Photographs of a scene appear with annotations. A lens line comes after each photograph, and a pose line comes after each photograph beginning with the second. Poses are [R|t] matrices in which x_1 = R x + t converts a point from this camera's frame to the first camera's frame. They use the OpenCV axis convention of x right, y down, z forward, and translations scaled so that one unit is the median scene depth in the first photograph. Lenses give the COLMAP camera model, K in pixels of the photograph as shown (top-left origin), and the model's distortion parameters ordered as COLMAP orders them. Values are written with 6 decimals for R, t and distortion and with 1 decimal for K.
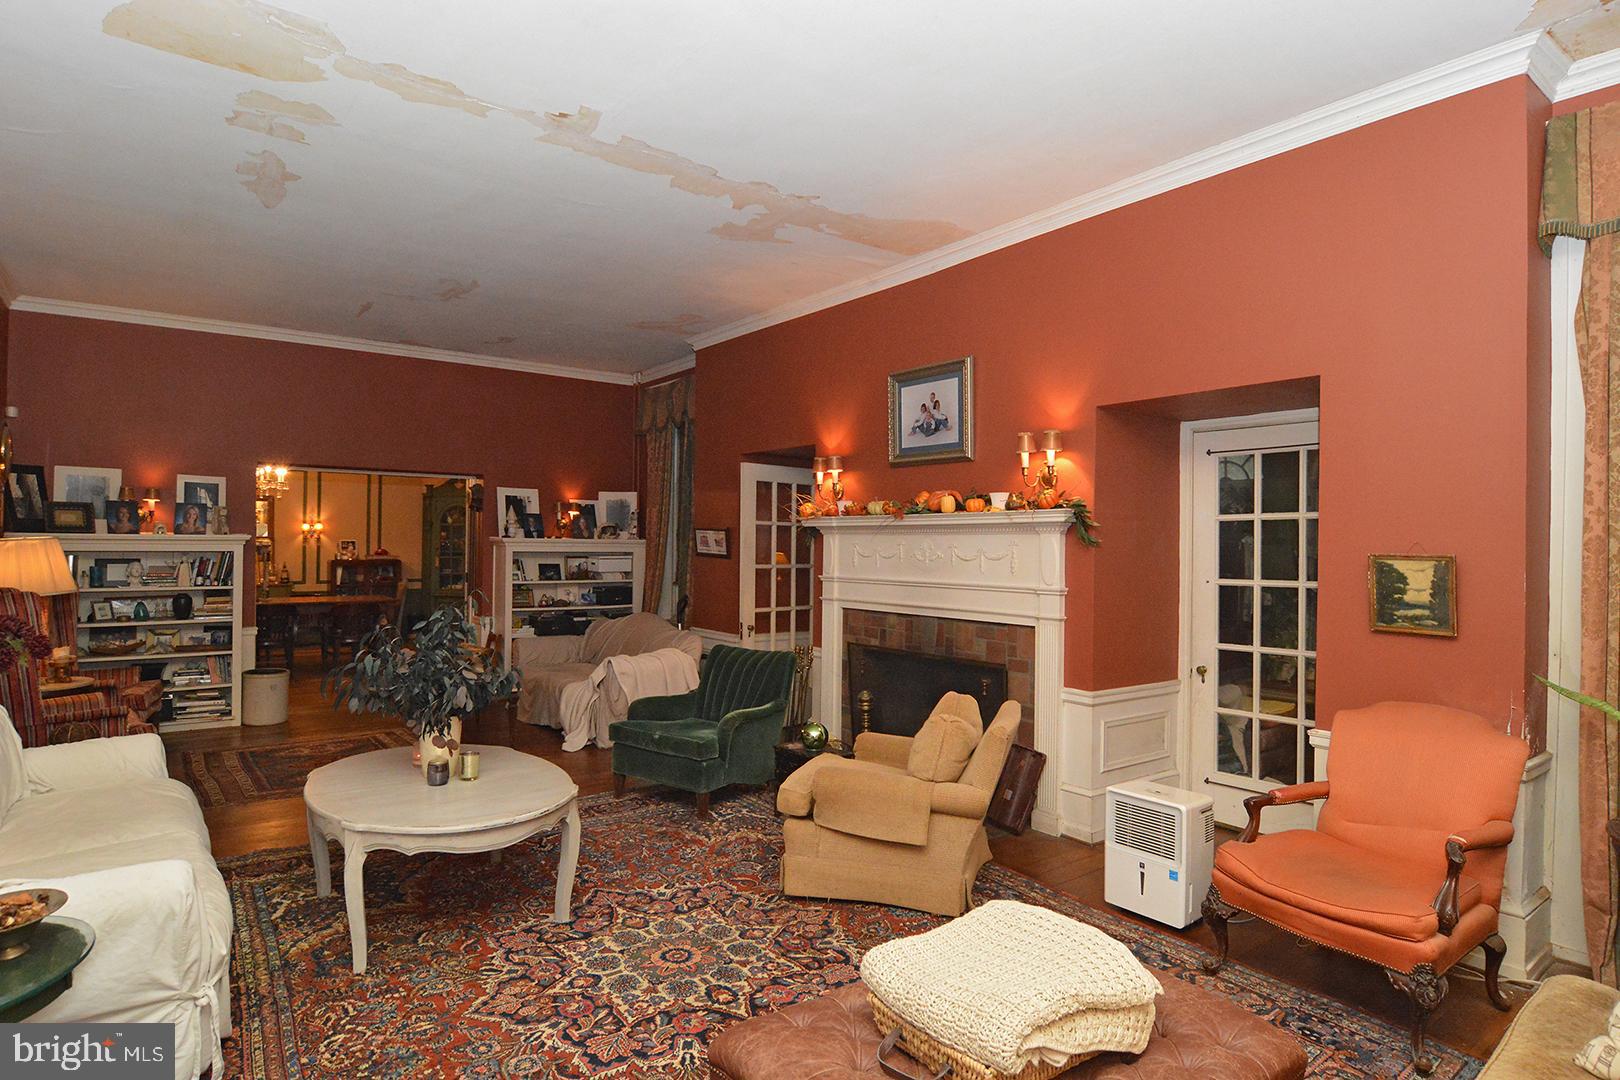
lens RADIAL K [[883.7, 0, 805.7], [0, 883.7, 547.7], [0, 0, 1]] dist [-0.005517, -0.009714]
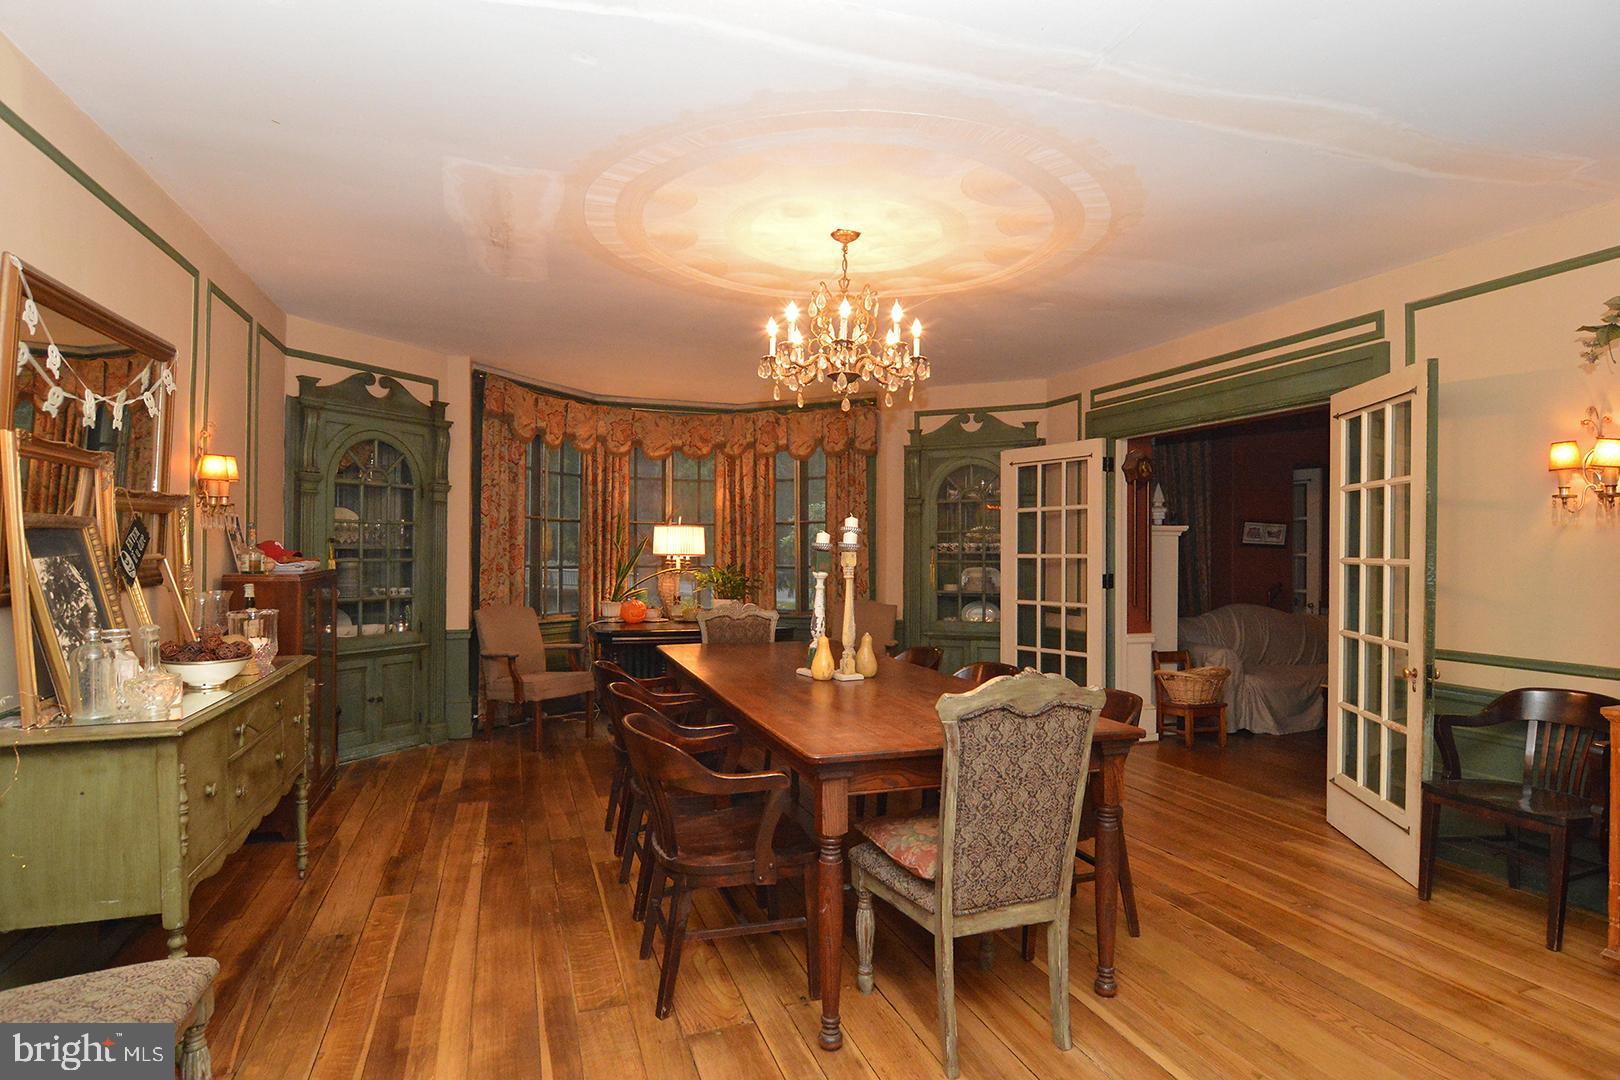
lens RADIAL K [[892.5, 0, 815.8], [0, 892.5, 539.7], [0, 0, 1]] dist [-0.003996, -0.010448]
pose [[0.317270, -0.009333, 0.948289, -1.026135], [-0.007491, 0.999896, 0.012347, -0.006228], [-0.948306, -0.011021, 0.317167, 0.915329]]
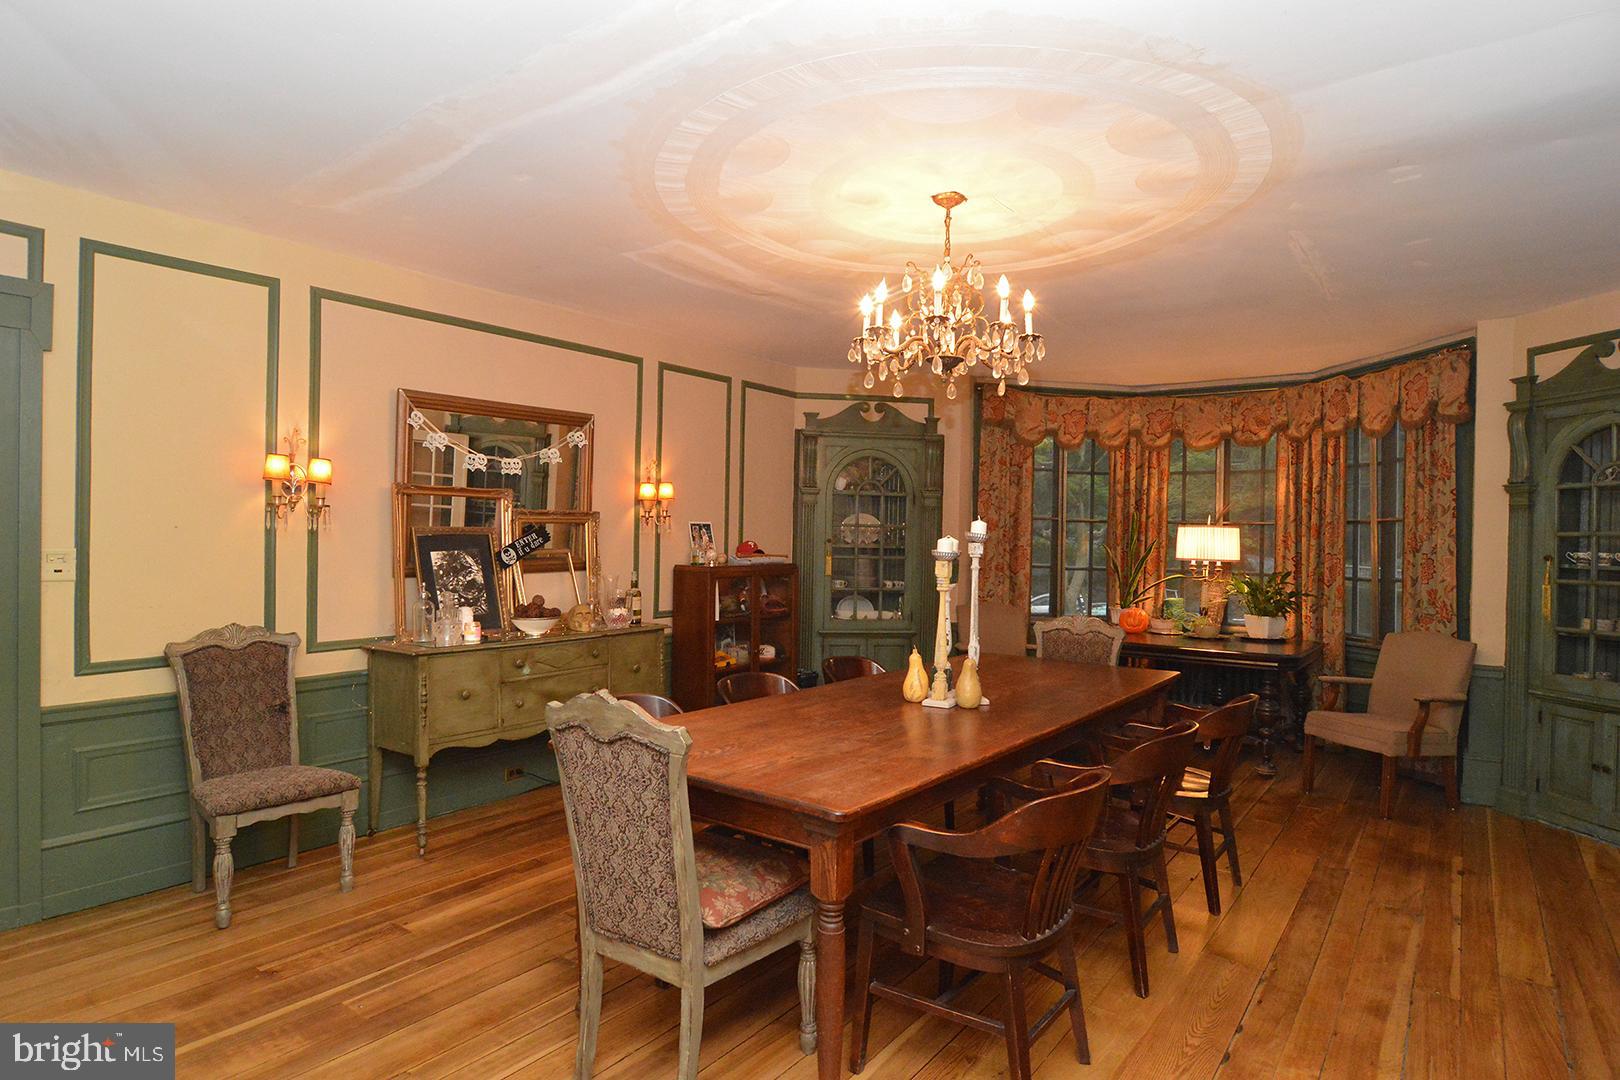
lens RADIAL K [[892.5, 0, 815.8], [0, 892.5, 539.7], [0, 0, 1]] dist [-0.003996, -0.010448]
pose [[0.964323, -0.006182, 0.264655, -0.782565], [0.000910, 0.999799, 0.020038, -0.011480], [-0.264725, -0.019083, 0.964135, 0.702615]]
